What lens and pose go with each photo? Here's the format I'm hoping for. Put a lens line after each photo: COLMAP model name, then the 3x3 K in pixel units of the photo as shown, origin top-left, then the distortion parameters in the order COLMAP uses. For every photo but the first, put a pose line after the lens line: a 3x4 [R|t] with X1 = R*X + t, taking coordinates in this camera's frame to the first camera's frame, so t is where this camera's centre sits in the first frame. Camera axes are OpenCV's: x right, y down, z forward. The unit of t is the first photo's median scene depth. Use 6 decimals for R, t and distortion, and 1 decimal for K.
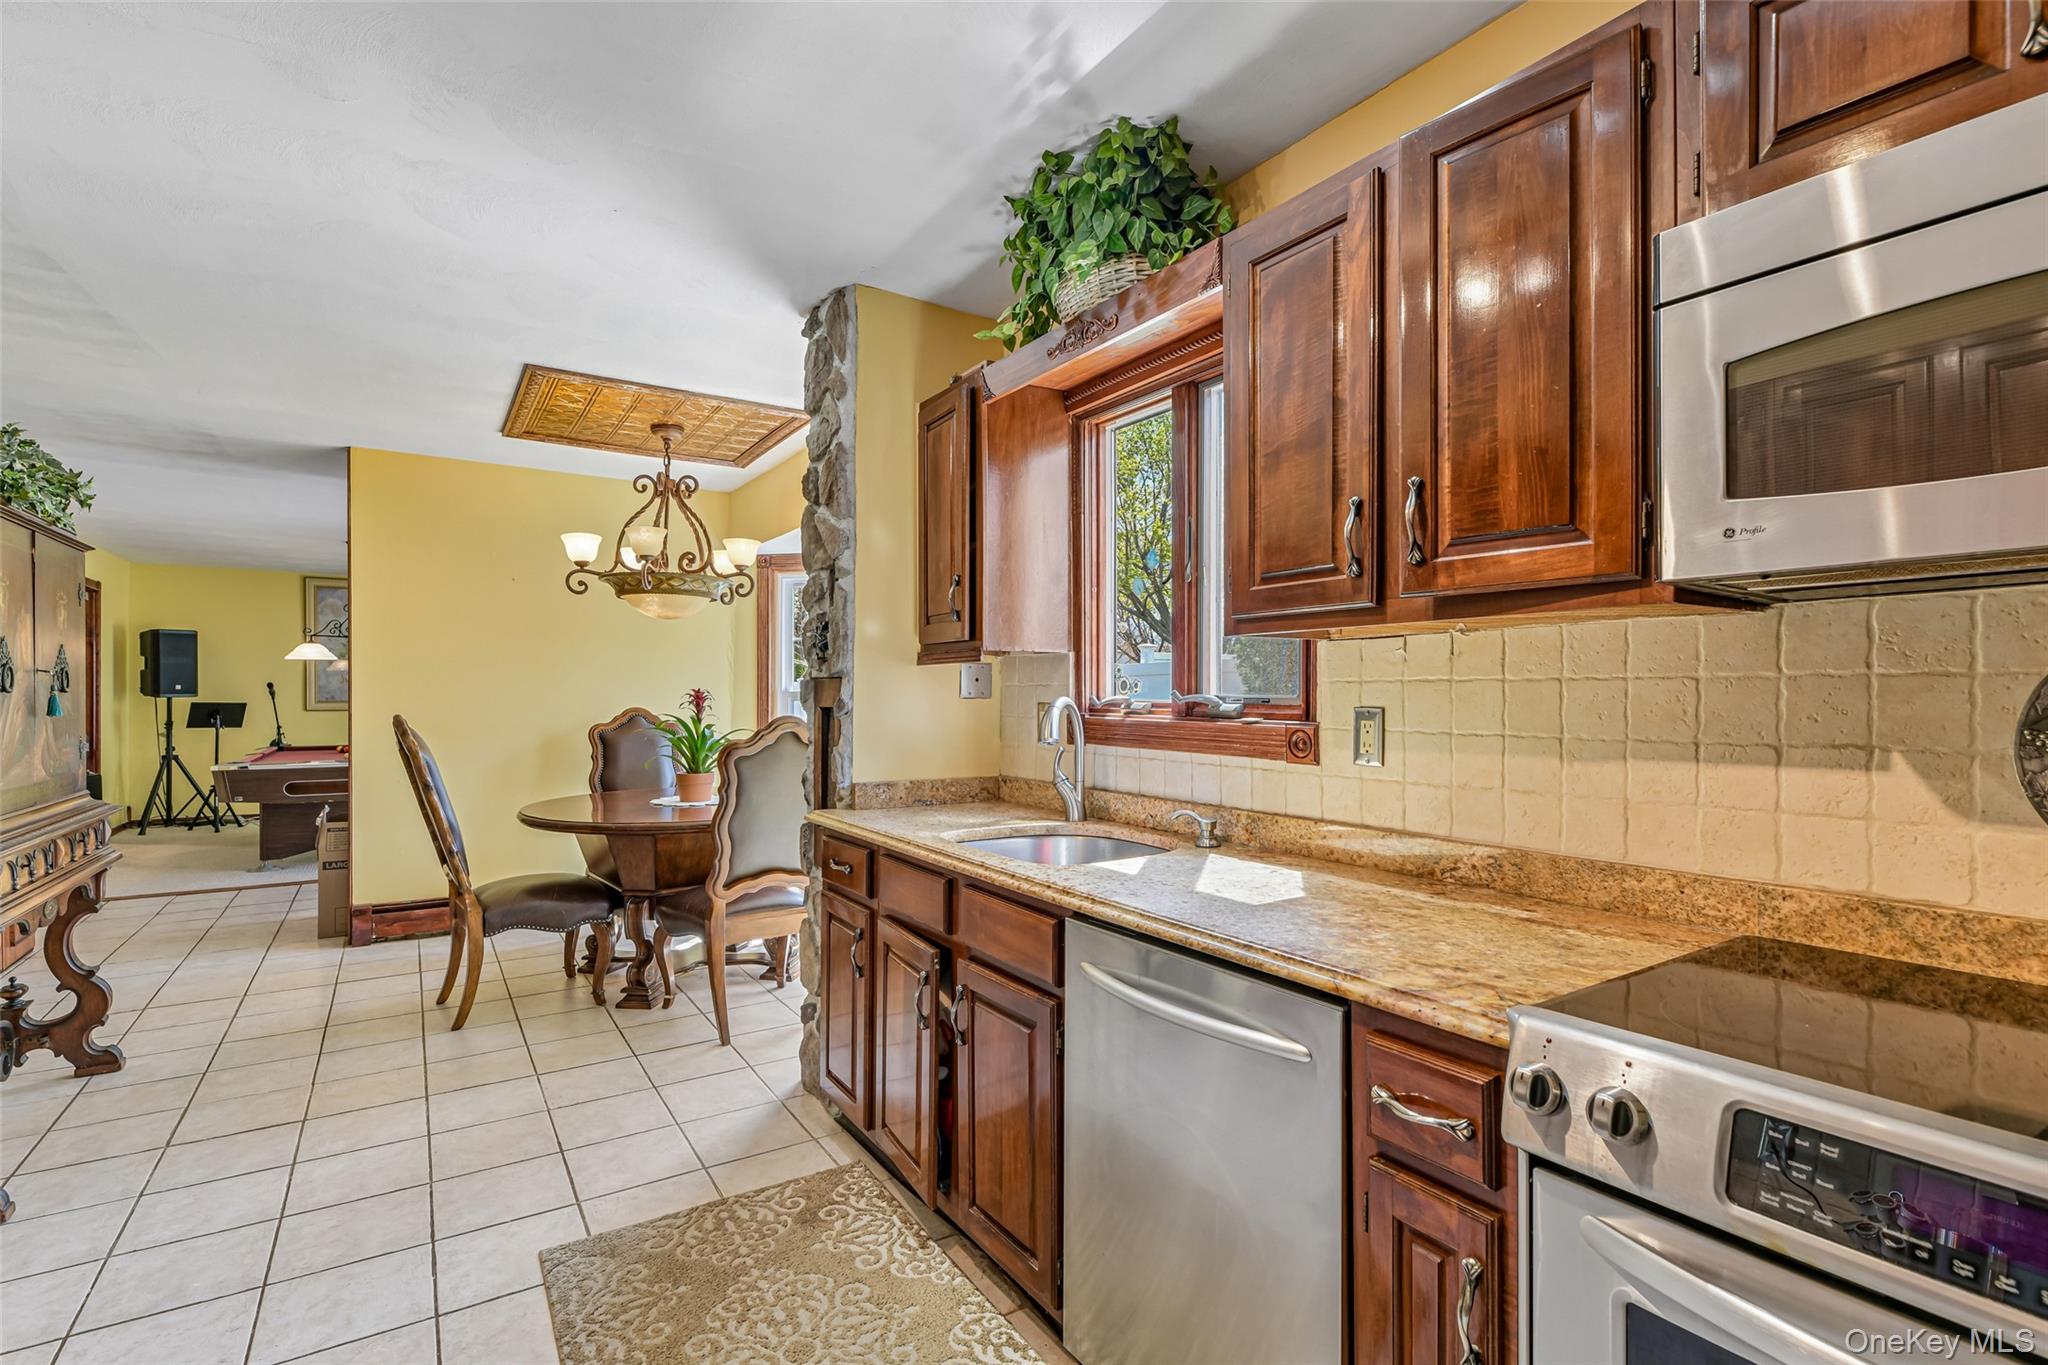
lens RADIAL K [[941.3, 0, 1023.4], [0, 941.3, 698.9], [0, 0, 1]] dist [0.002718, -0.001680]
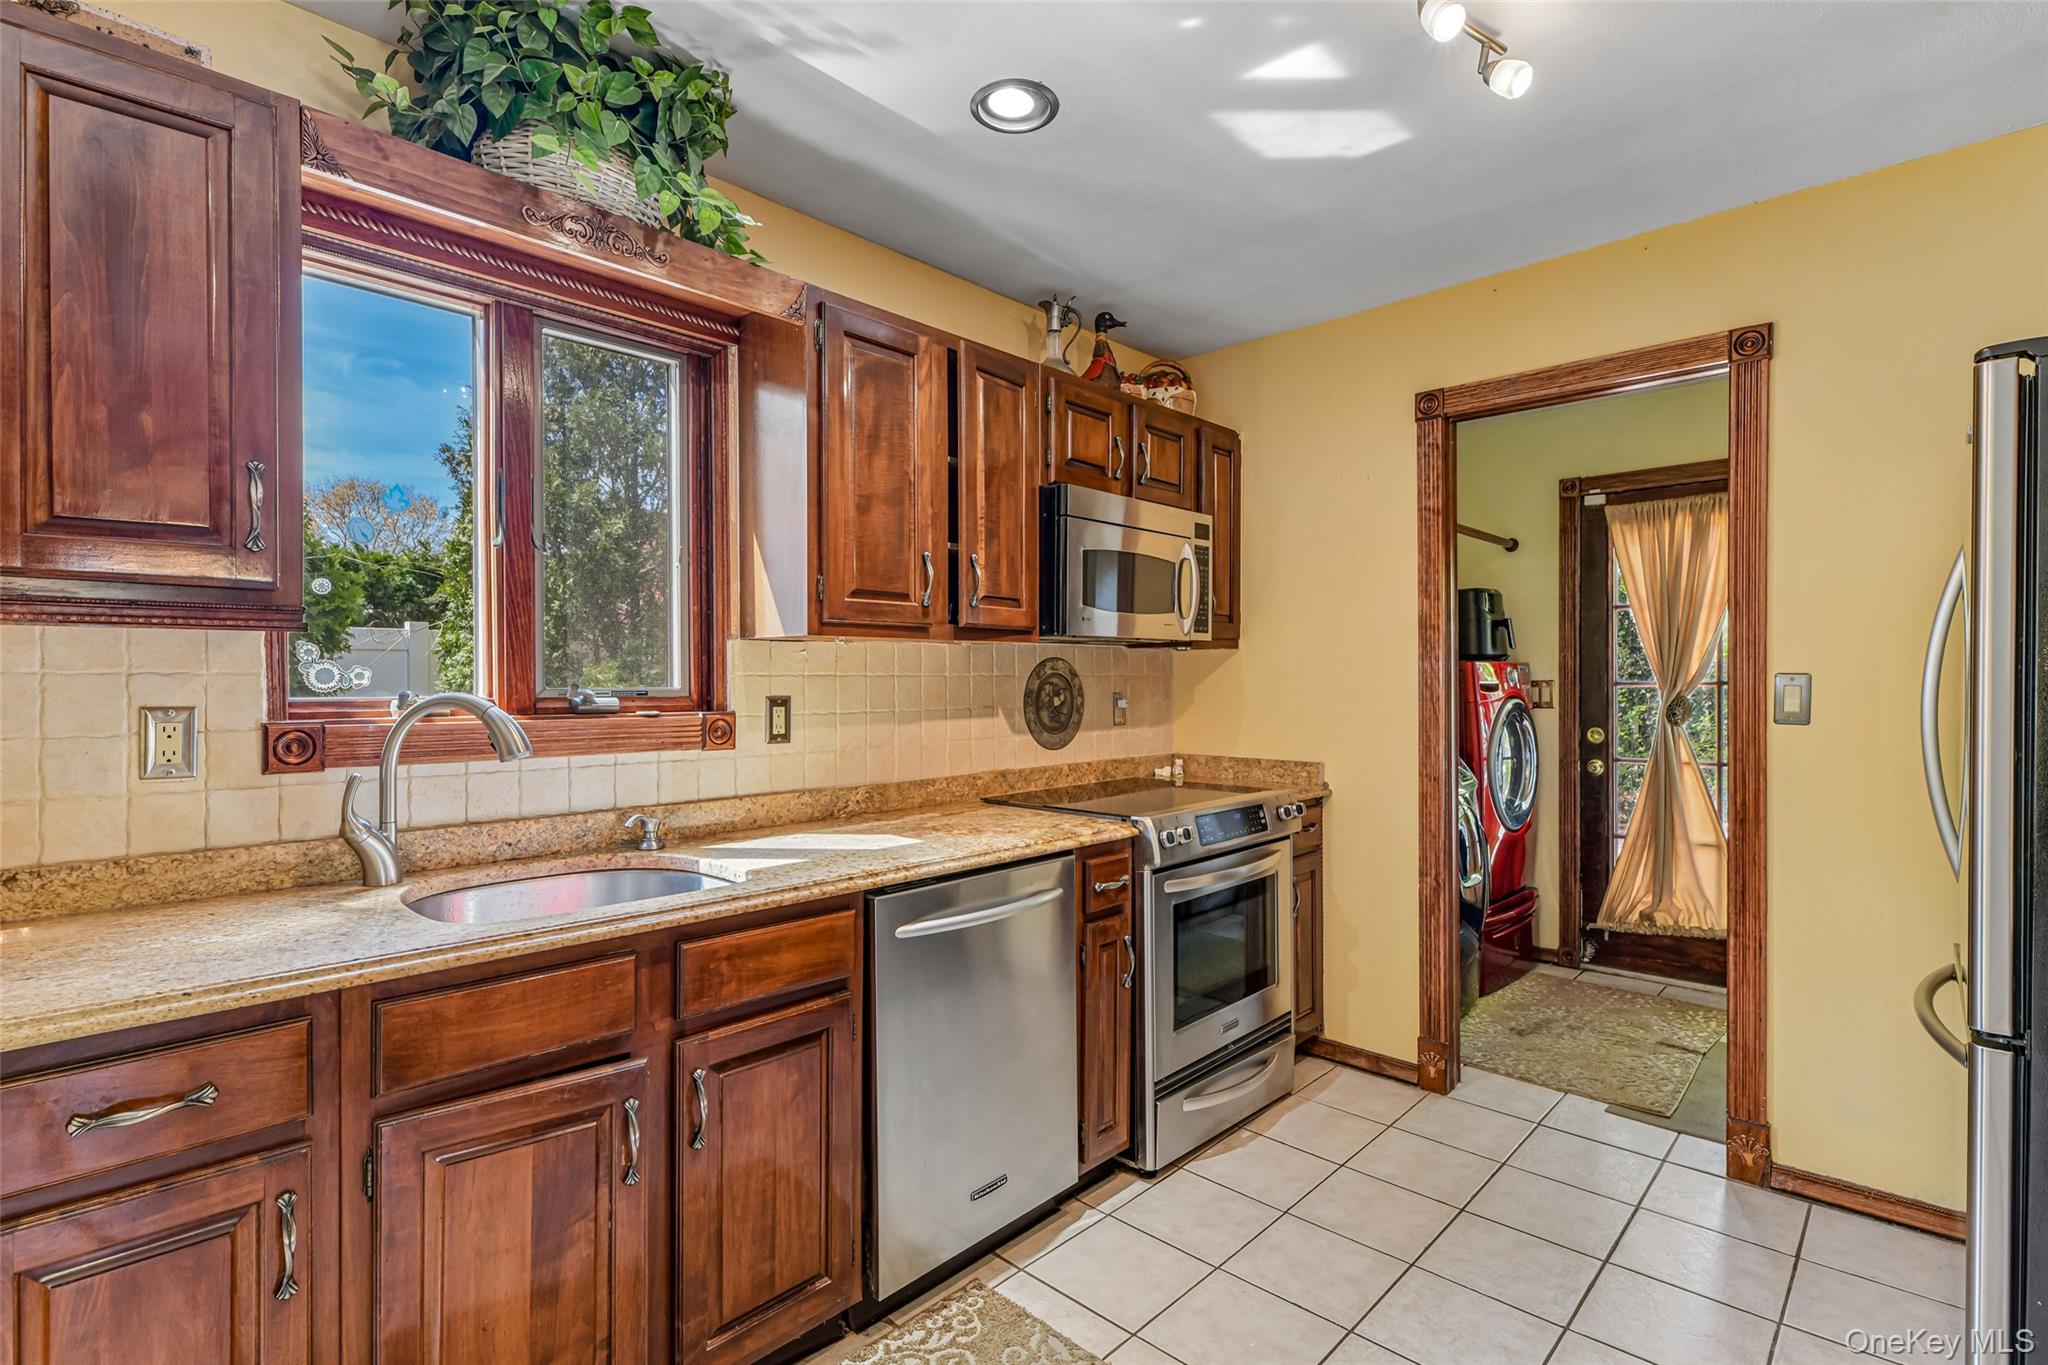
lens RADIAL K [[954.1, 0, 1013.1], [0, 954.1, 691.6], [0, 0, 1]] dist [0.000160, -0.000413]
pose [[-0.214729, -0.009768, 0.976625, -0.582452], [0.010685, 0.999867, 0.012350, -0.006171], [-0.976615, 0.013087, -0.214596, 0.606322]]
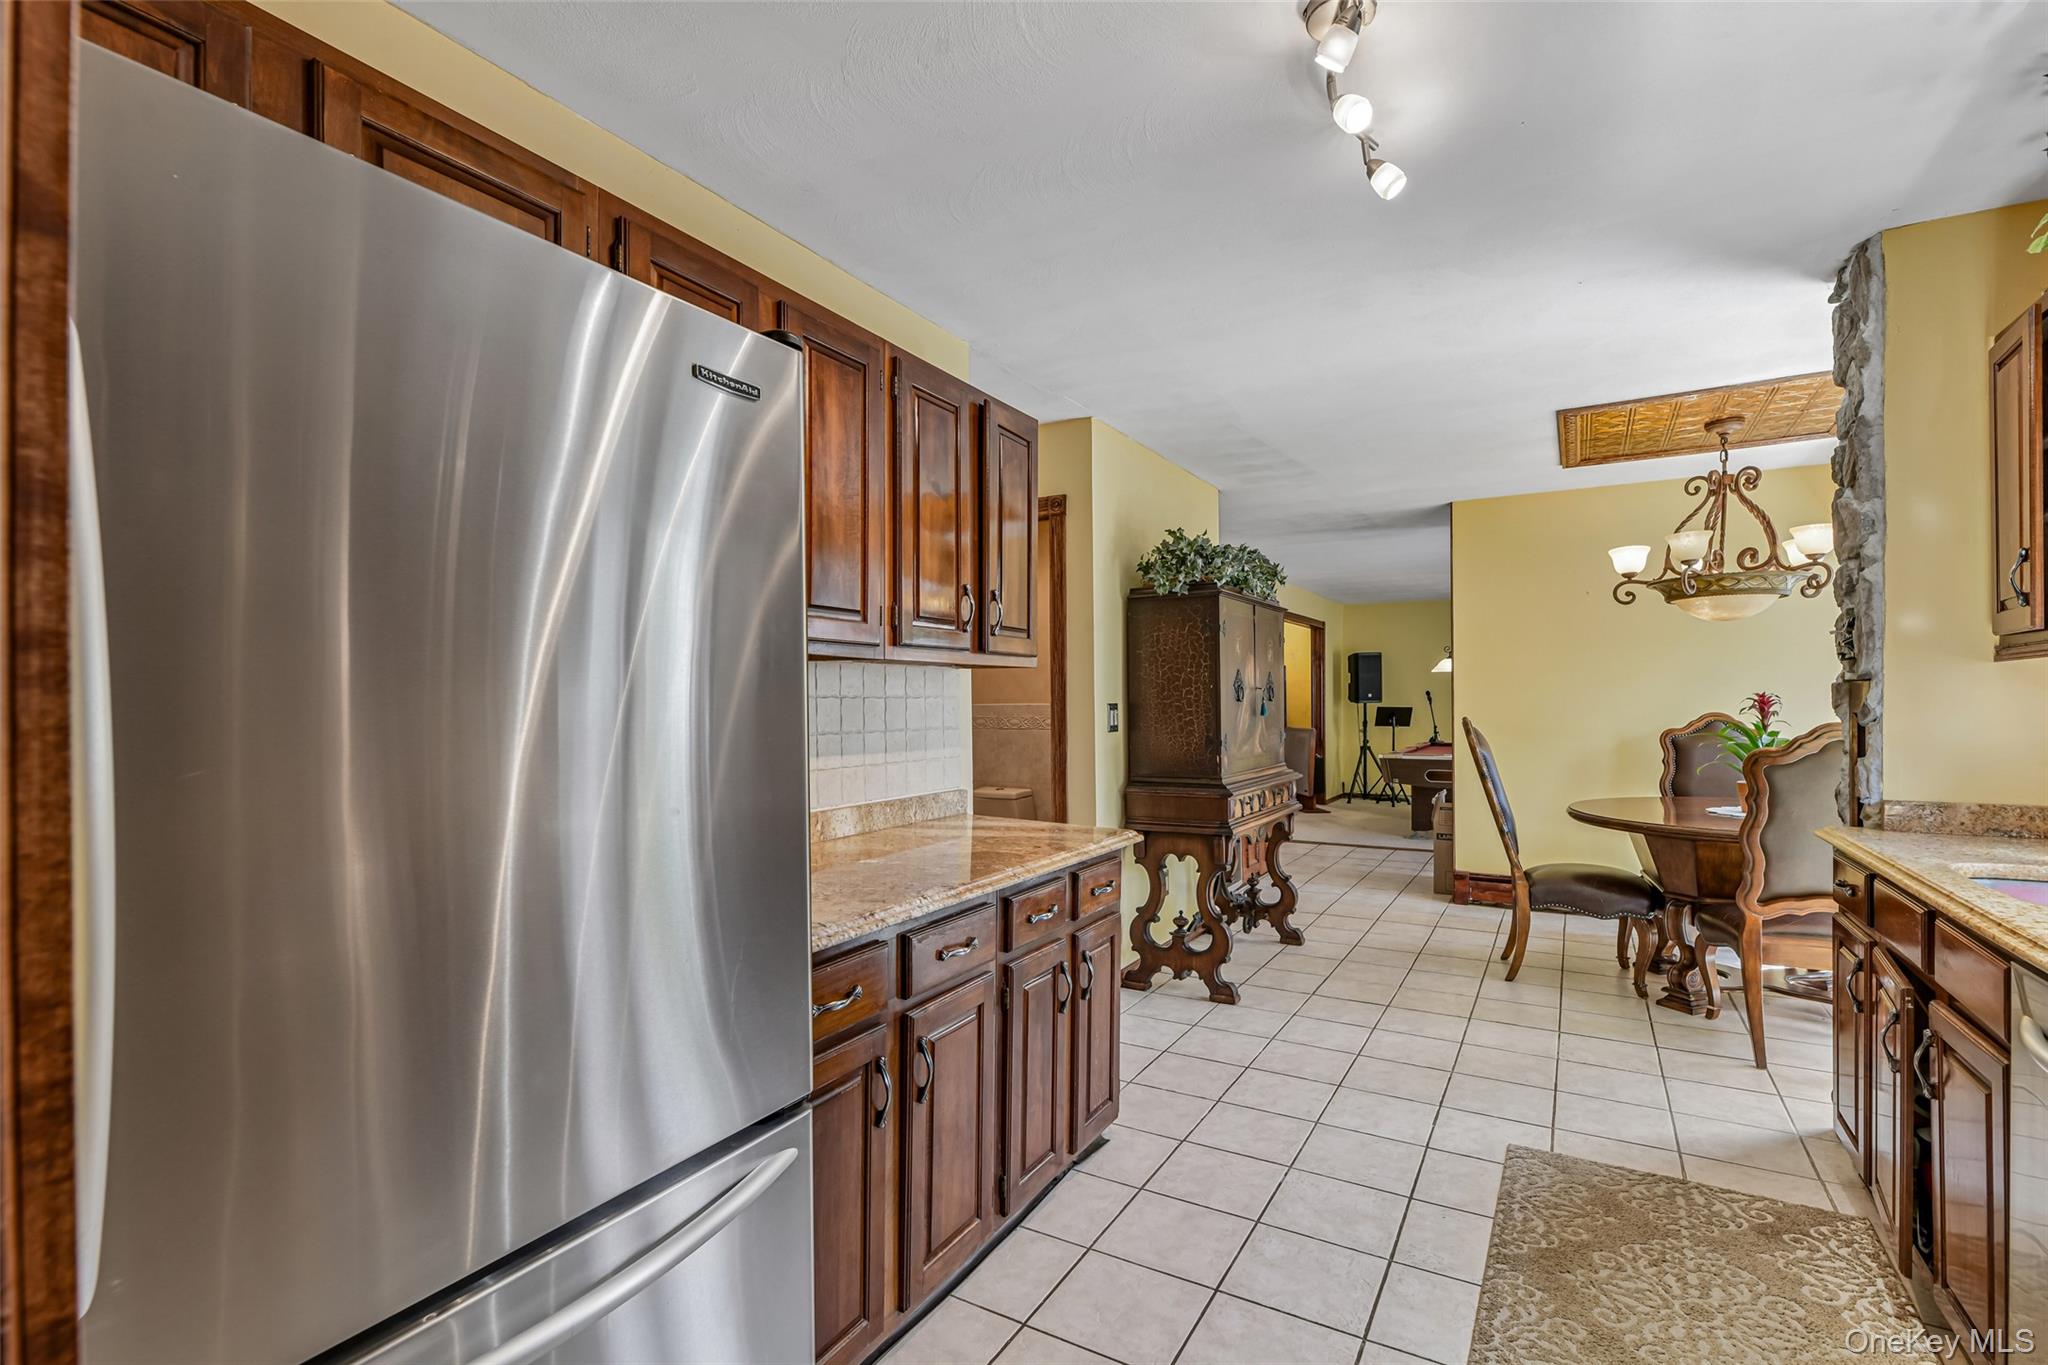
lens RADIAL K [[954.1, 0, 1013.1], [0, 954.1, 691.6], [0, 0, 1]] dist [0.000160, -0.000413]
pose [[0.436167, -0.014133, -0.899755, 0.238118], [0.003302, 0.999895, -0.014105, -0.001377], [0.899860, 0.003181, 0.436168, -0.104302]]
